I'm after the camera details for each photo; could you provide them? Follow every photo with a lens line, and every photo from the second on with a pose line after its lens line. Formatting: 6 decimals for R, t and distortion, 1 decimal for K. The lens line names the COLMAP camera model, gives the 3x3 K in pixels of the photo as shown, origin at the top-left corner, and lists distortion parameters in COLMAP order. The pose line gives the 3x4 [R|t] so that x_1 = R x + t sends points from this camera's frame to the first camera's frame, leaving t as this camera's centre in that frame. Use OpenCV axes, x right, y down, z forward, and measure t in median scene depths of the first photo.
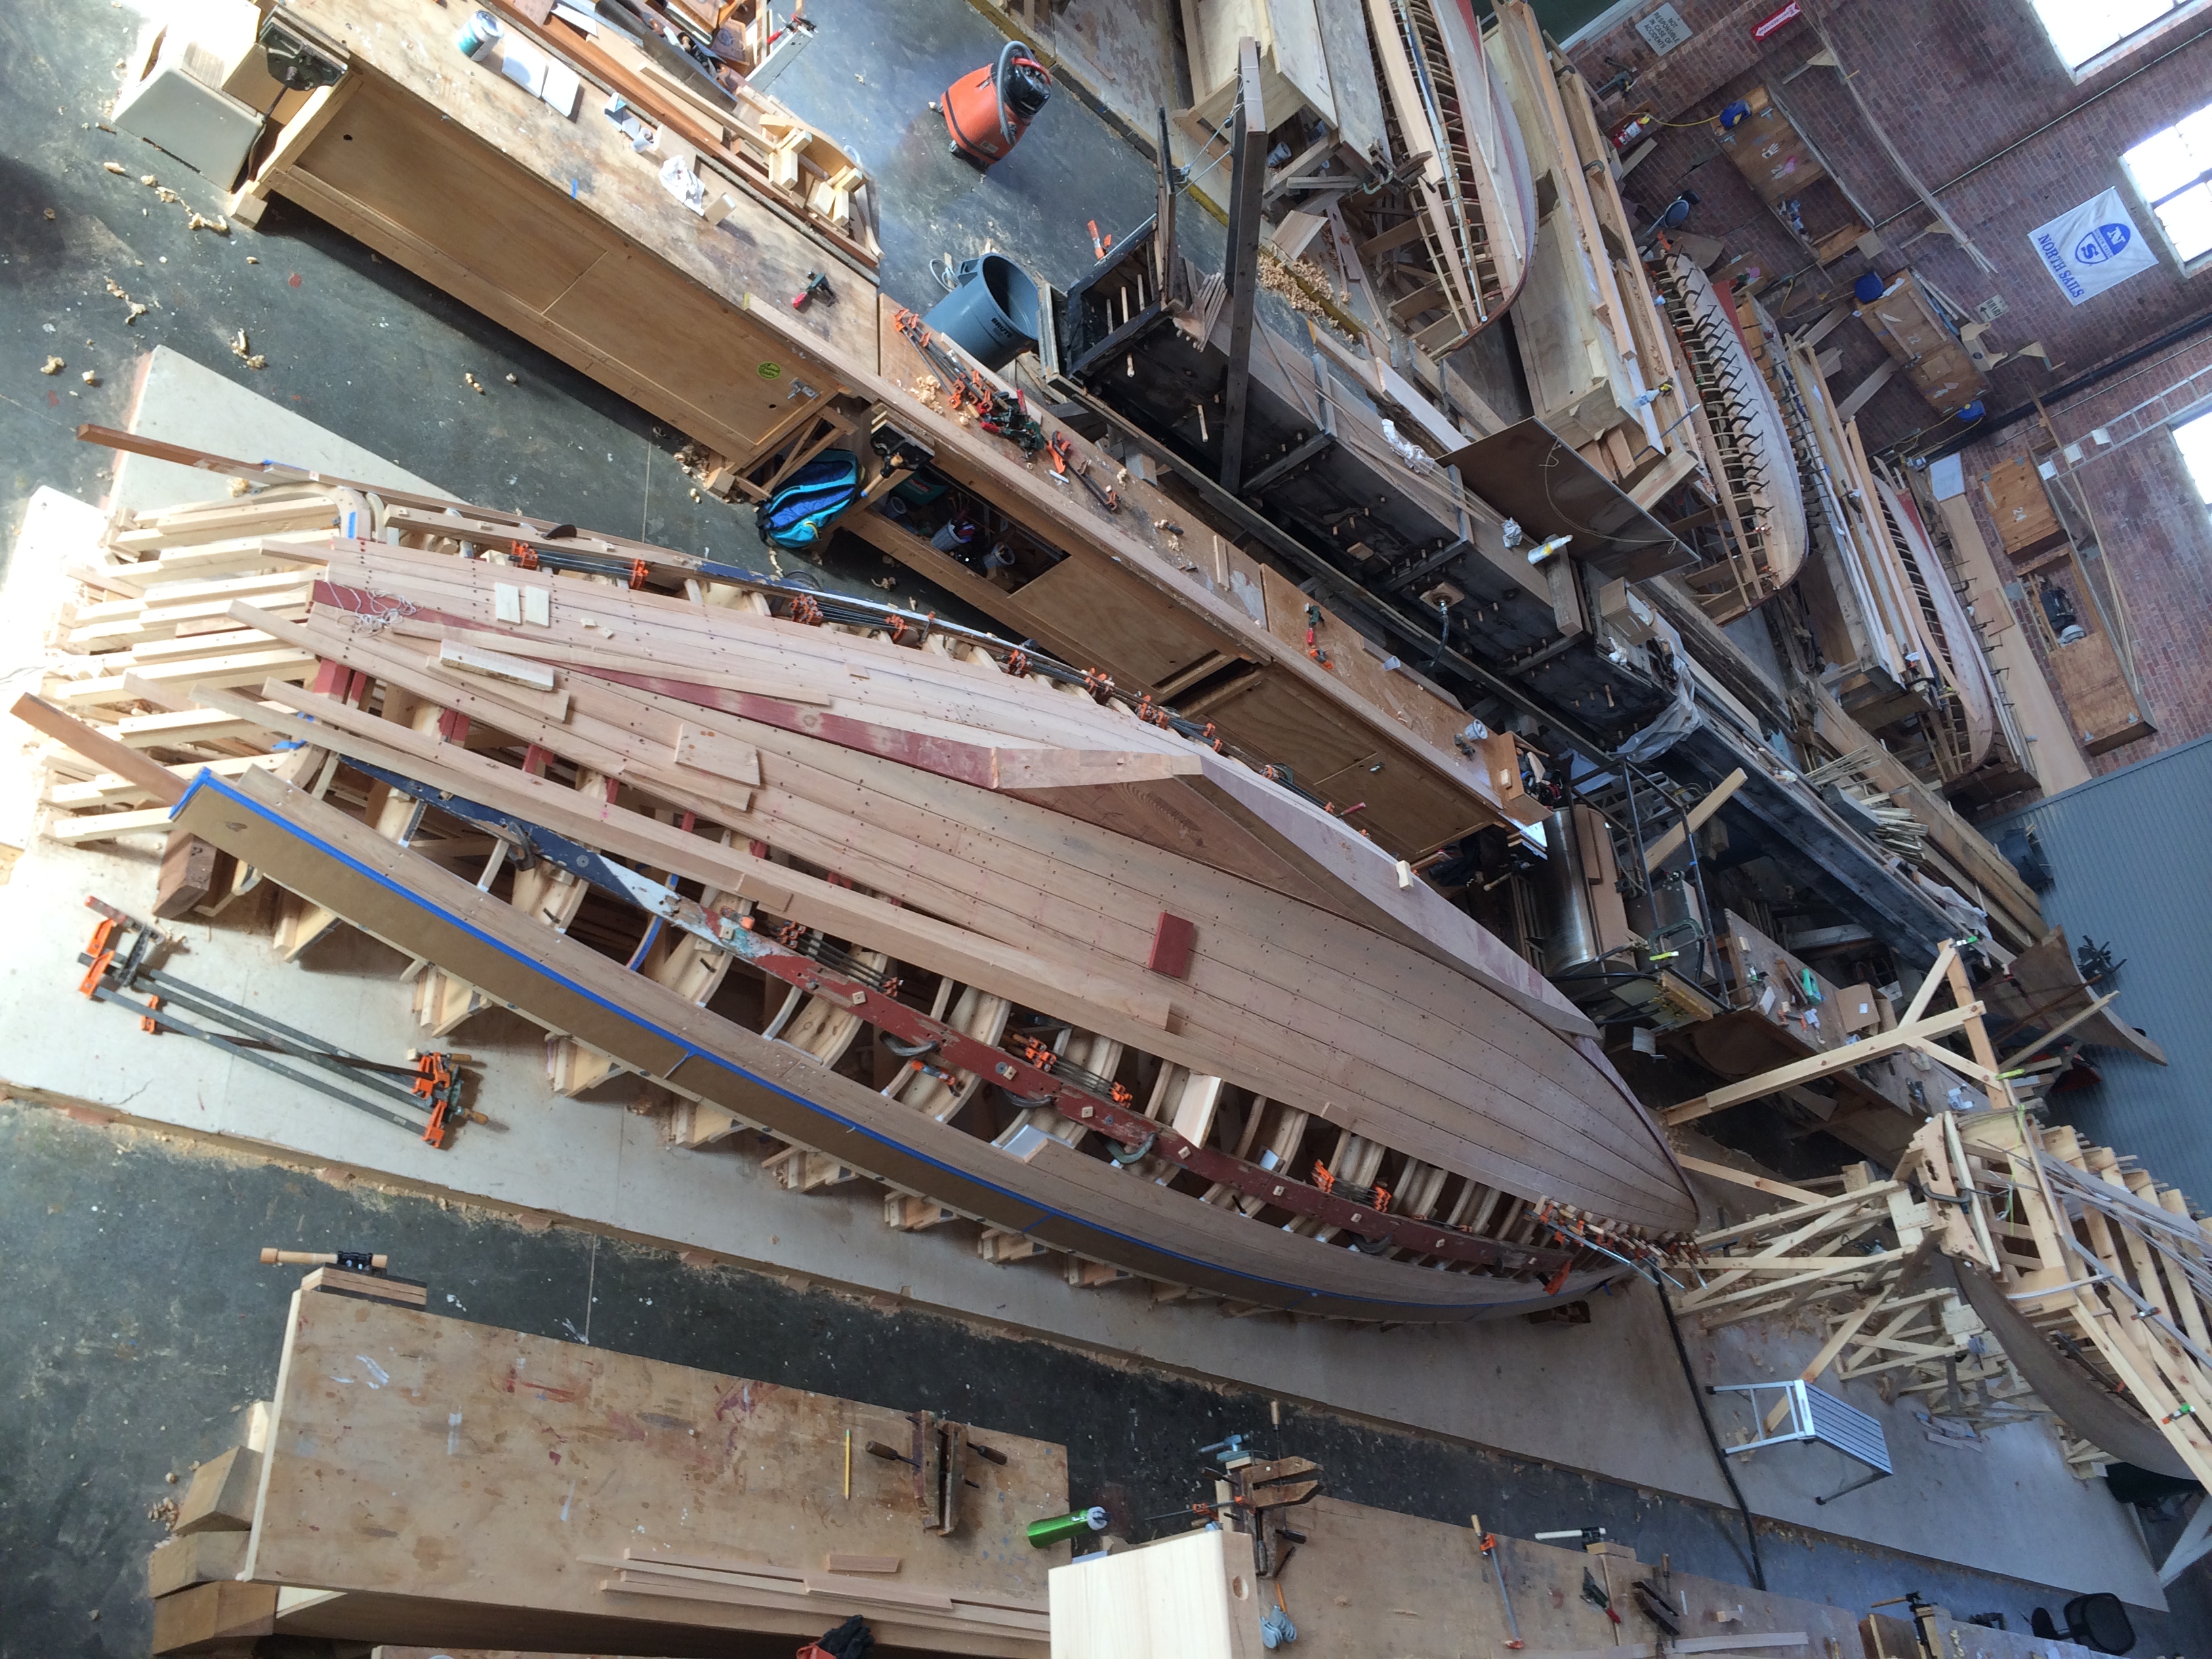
lens RADIAL K [[1889.8, 0, 1096.3], [0, 1889.8, 835.0], [0, 0, 1]] dist [0.098063, -0.099597]
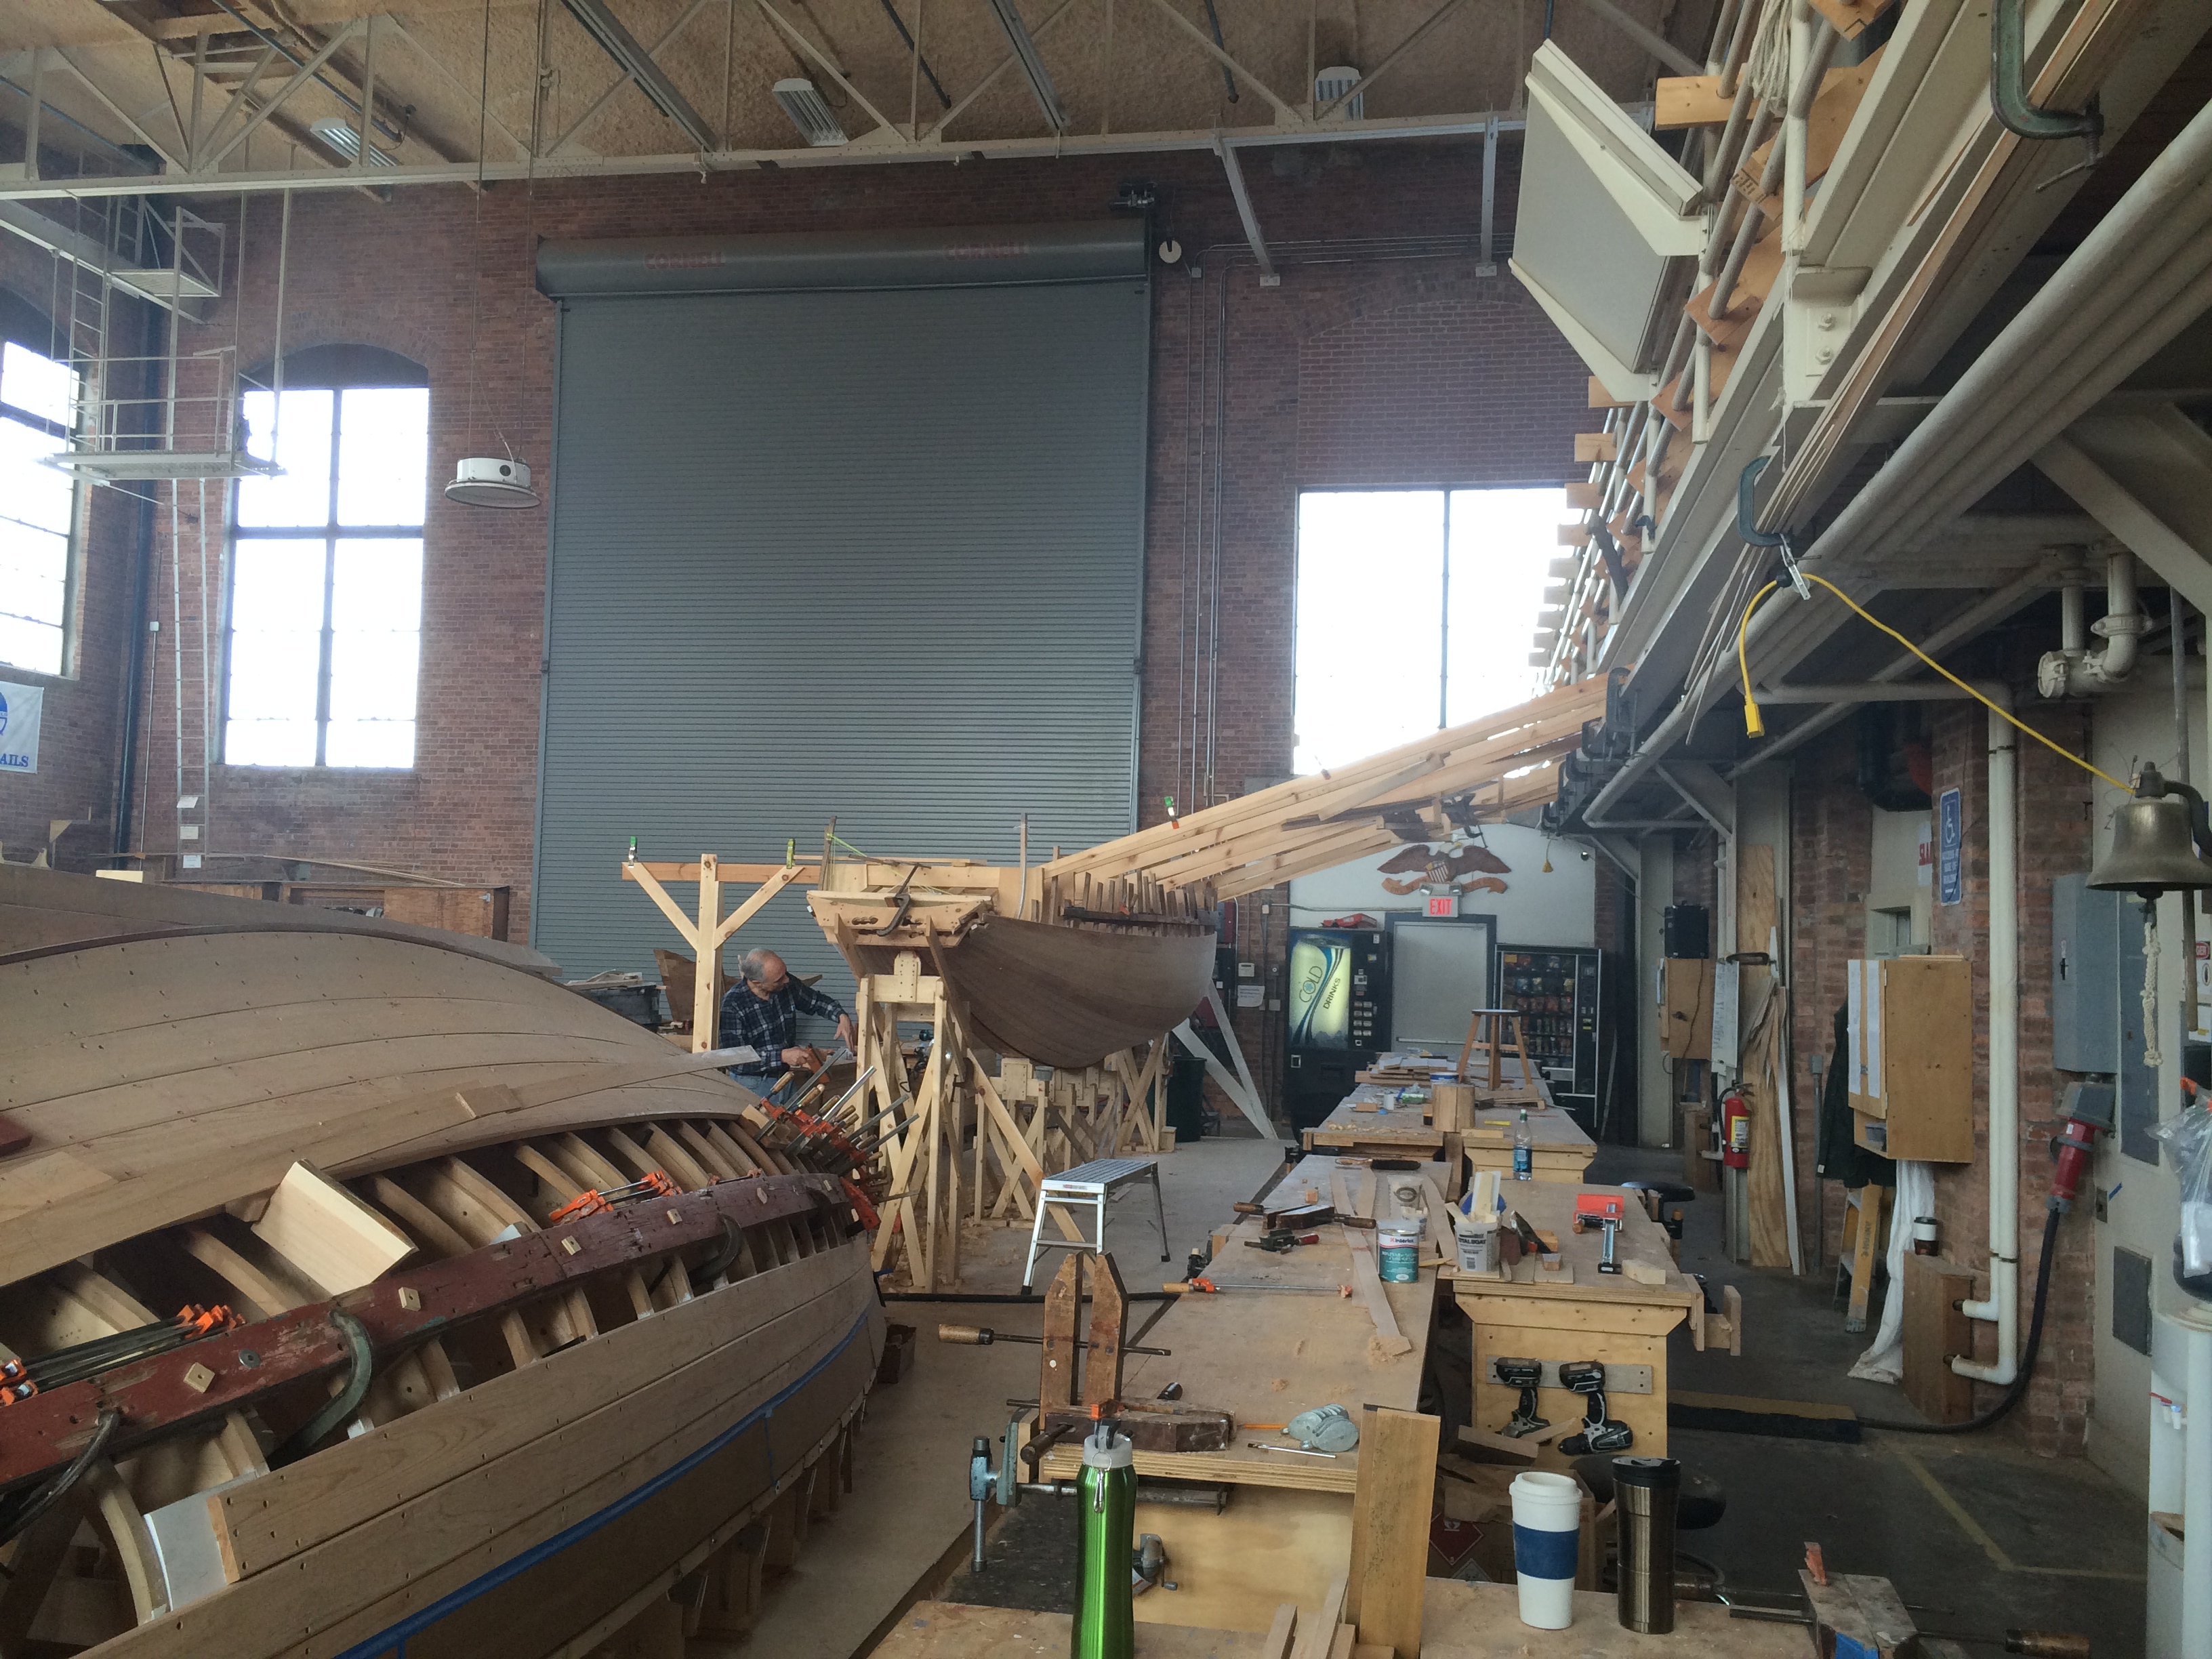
lens RADIAL K [[1893.1, 0, 1115.8], [0, 1893.1, 822.7], [0, 0, 1]] dist [0.089942, -0.108214]
pose [[0.208690, -0.683743, 0.699245, -0.096593], [0.891665, 0.426720, 0.151142, 0.114742], [-0.401724, 0.591950, 0.698722, 0.299352]]
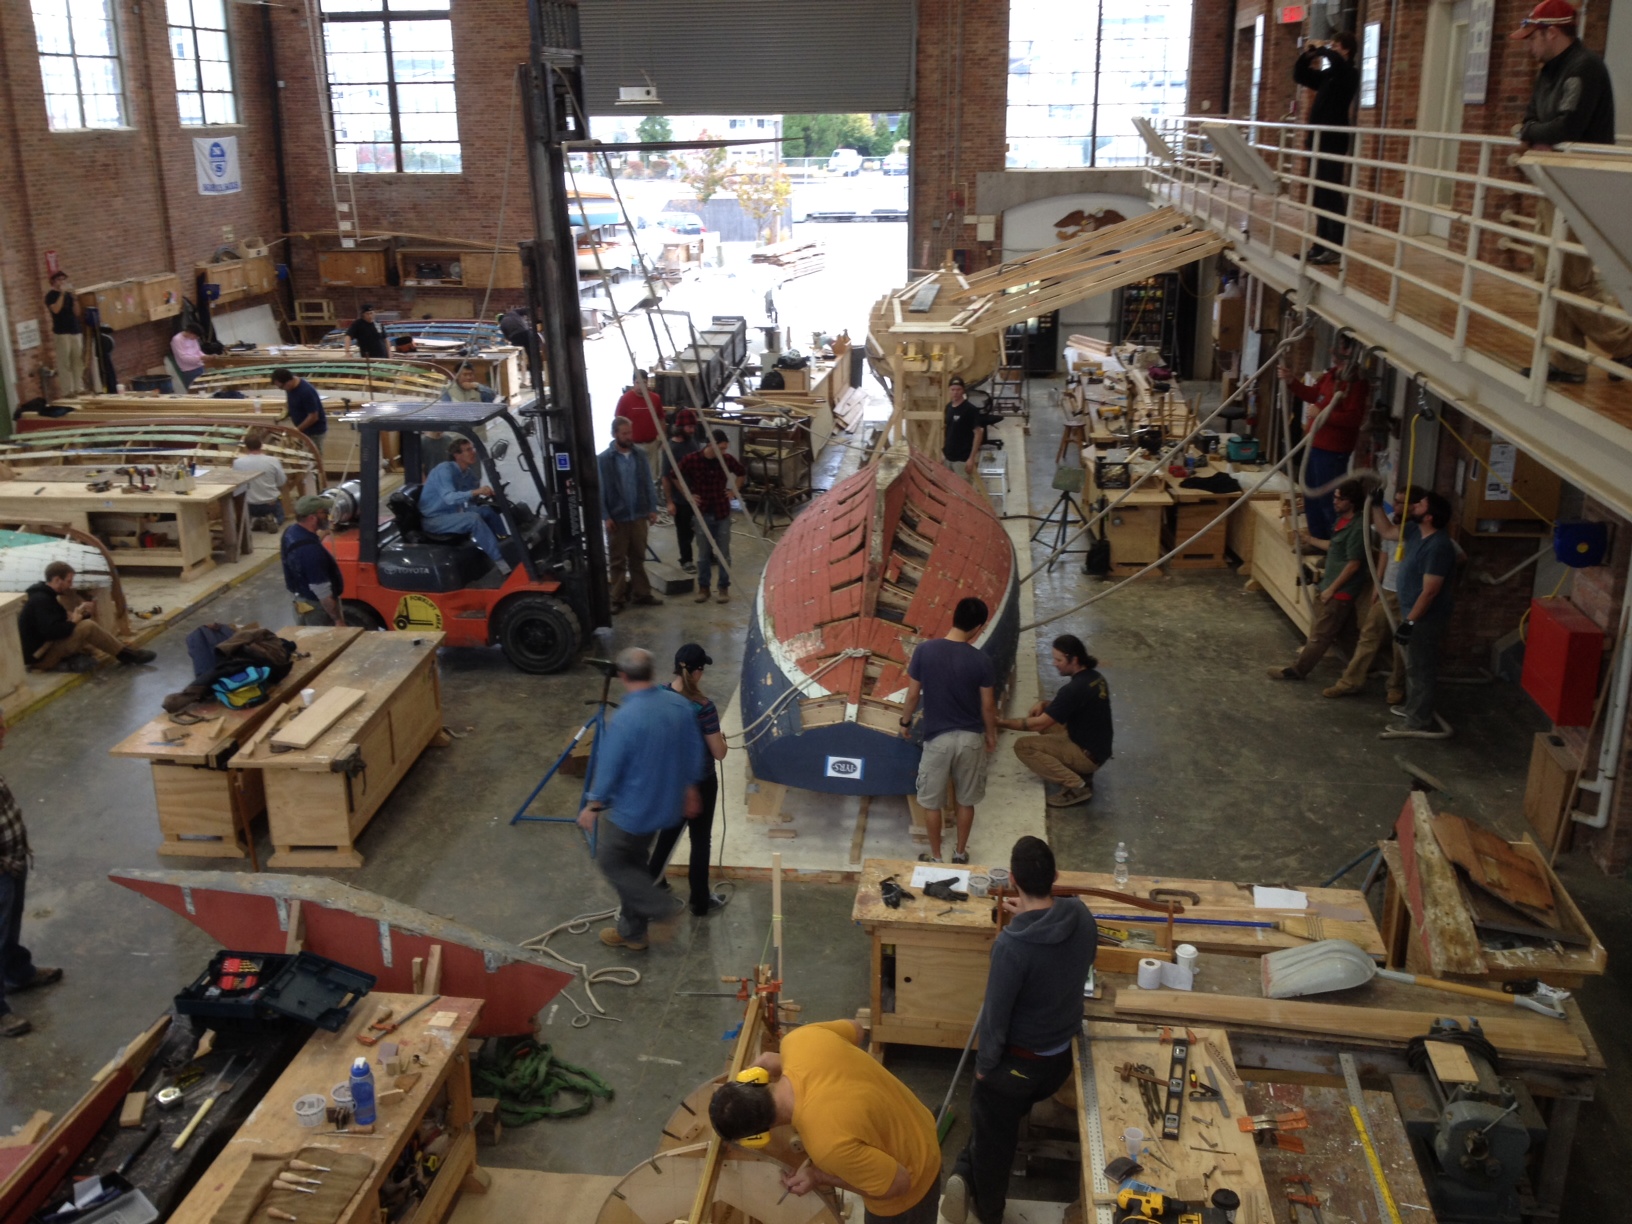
lens RADIAL K [[1589.8, 0, 805.8], [0, 1589.8, 602.0], [0, 0, 1]] dist [0.221153, -0.487852]
pose [[0.141788, -0.899140, 0.414058, -0.493574], [0.895271, 0.294946, 0.333912, -0.398692], [-0.422359, 0.323349, 0.846793, -0.335806]]
